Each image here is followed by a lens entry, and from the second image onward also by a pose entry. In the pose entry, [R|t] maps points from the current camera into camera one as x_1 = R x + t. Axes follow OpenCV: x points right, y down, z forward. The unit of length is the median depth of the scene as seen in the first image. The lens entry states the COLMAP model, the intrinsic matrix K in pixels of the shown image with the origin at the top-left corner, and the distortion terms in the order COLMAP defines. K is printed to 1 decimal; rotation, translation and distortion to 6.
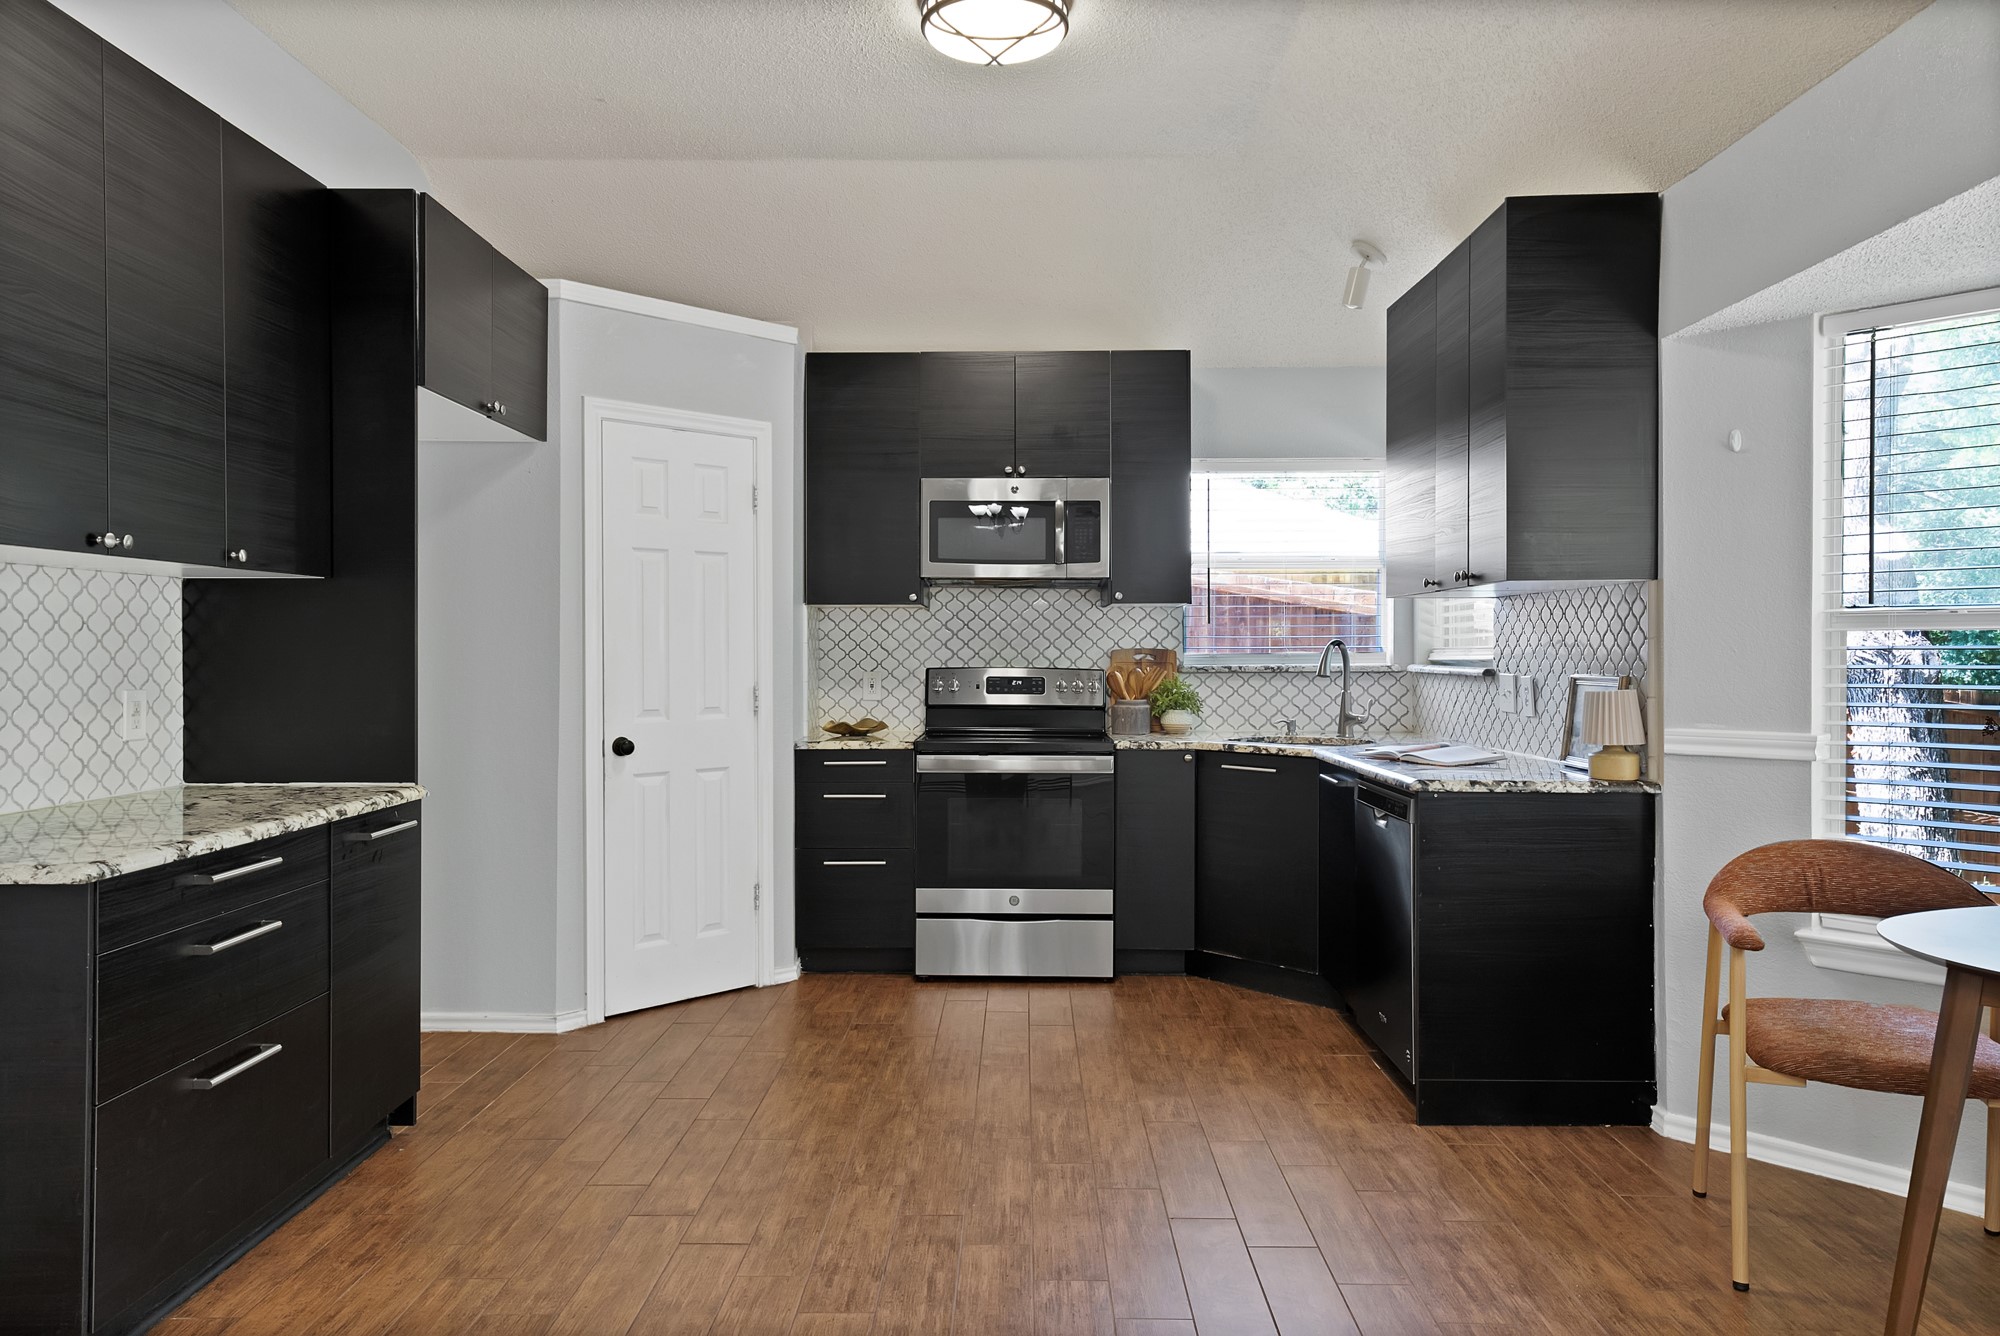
lens RADIAL K [[1324.7, 0, 1000.0], [0, 1324.7, 668.0], [0, 0, 1]] dist [0.035677, -0.002118]
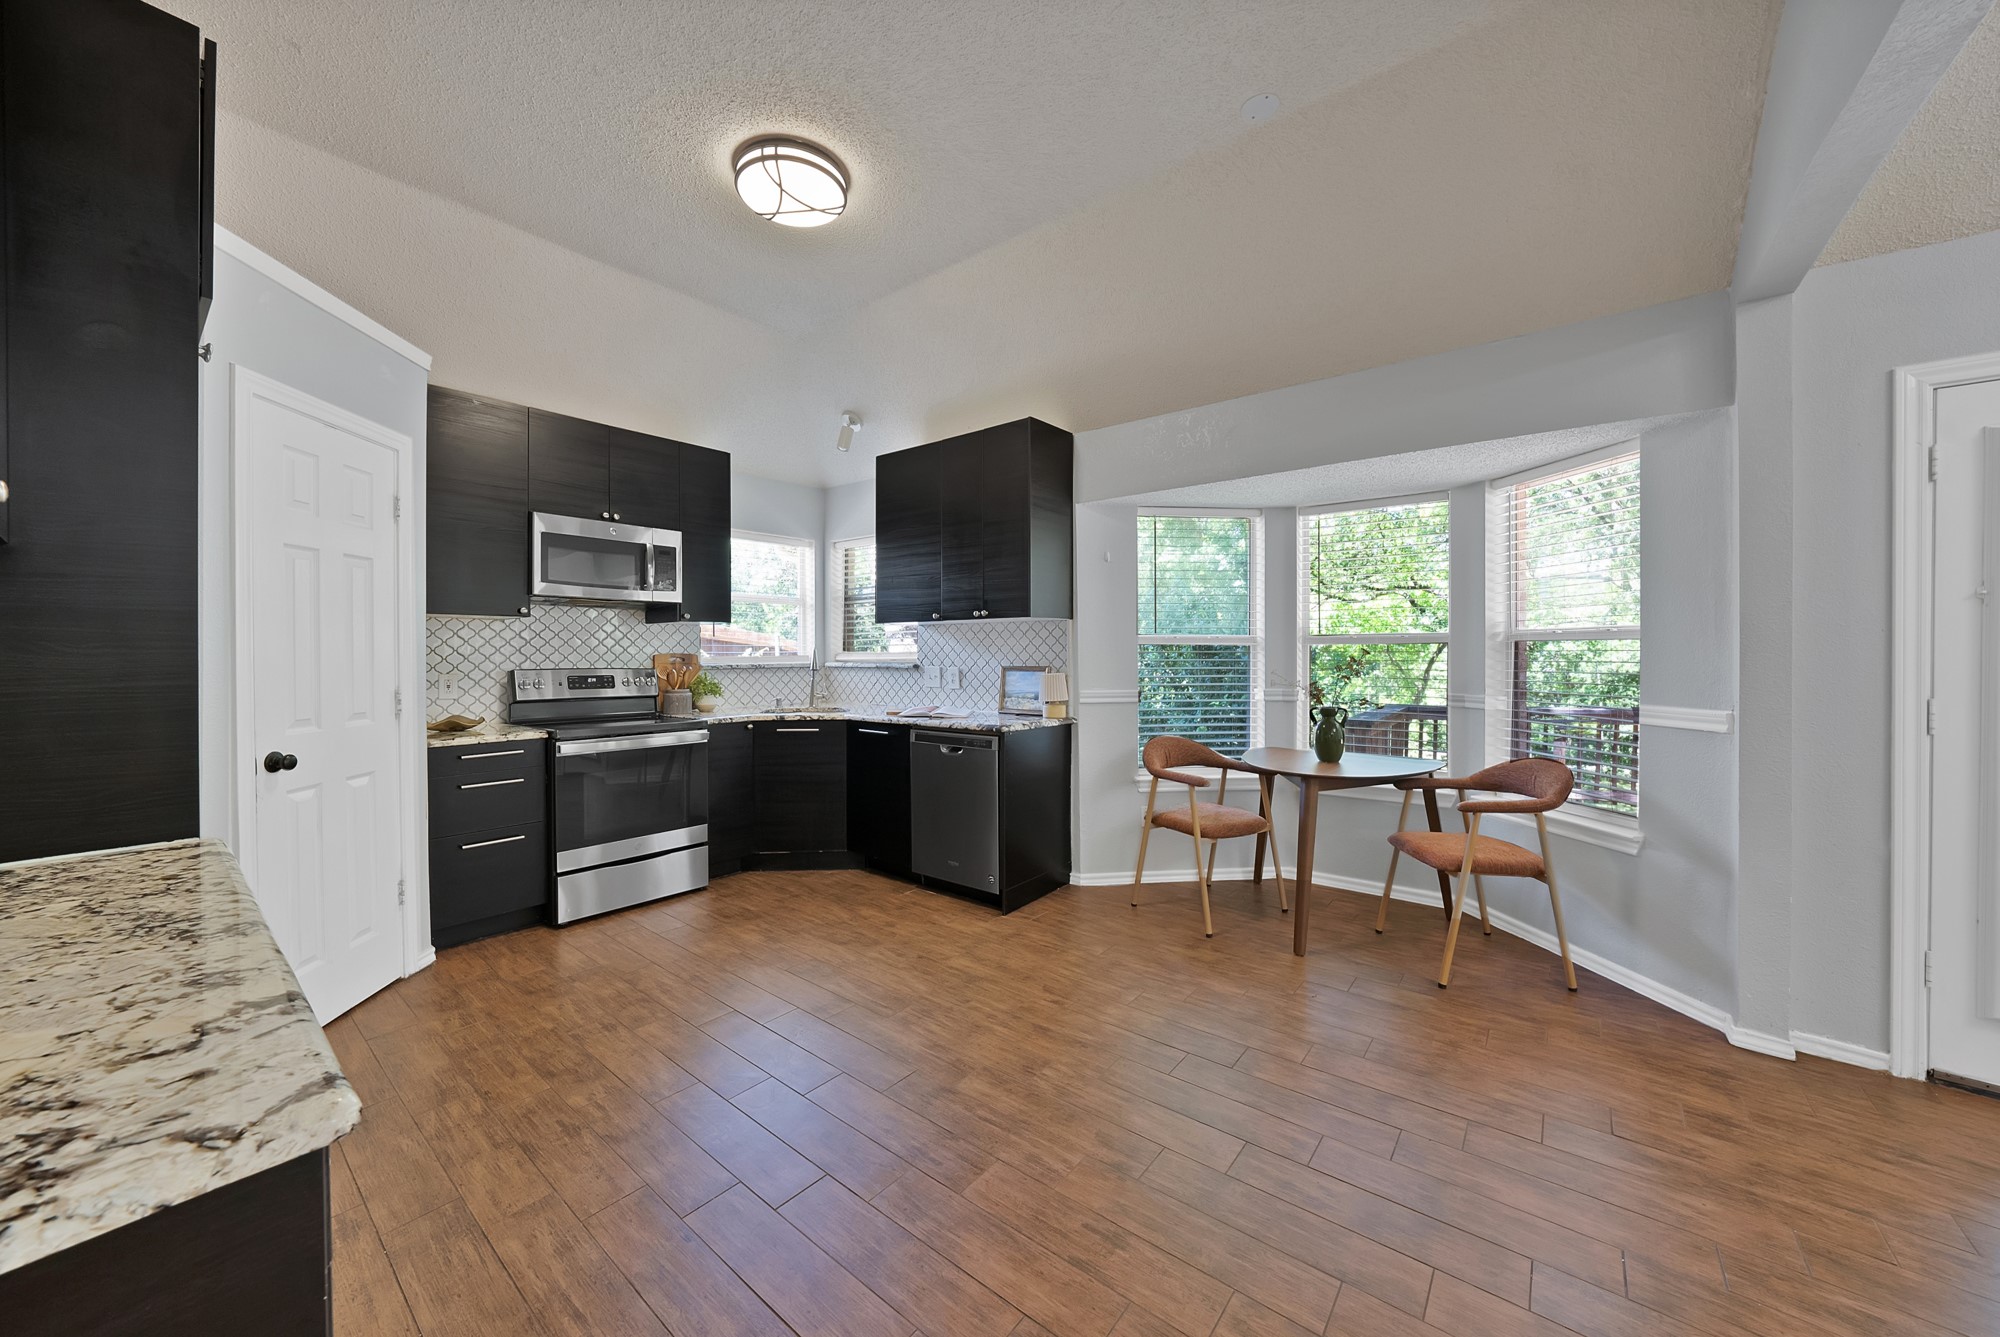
lens RADIAL K [[716.8, 0, 998.3], [0, 716.8, 663.5], [0, 0, 1]] dist [-0.024876, 0.005092]
pose [[0.618401, -0.011849, 0.785773, -0.457369], [0.013164, 0.999902, 0.004718, -0.004897], [-0.785752, 0.007426, 0.618497, 0.408918]]
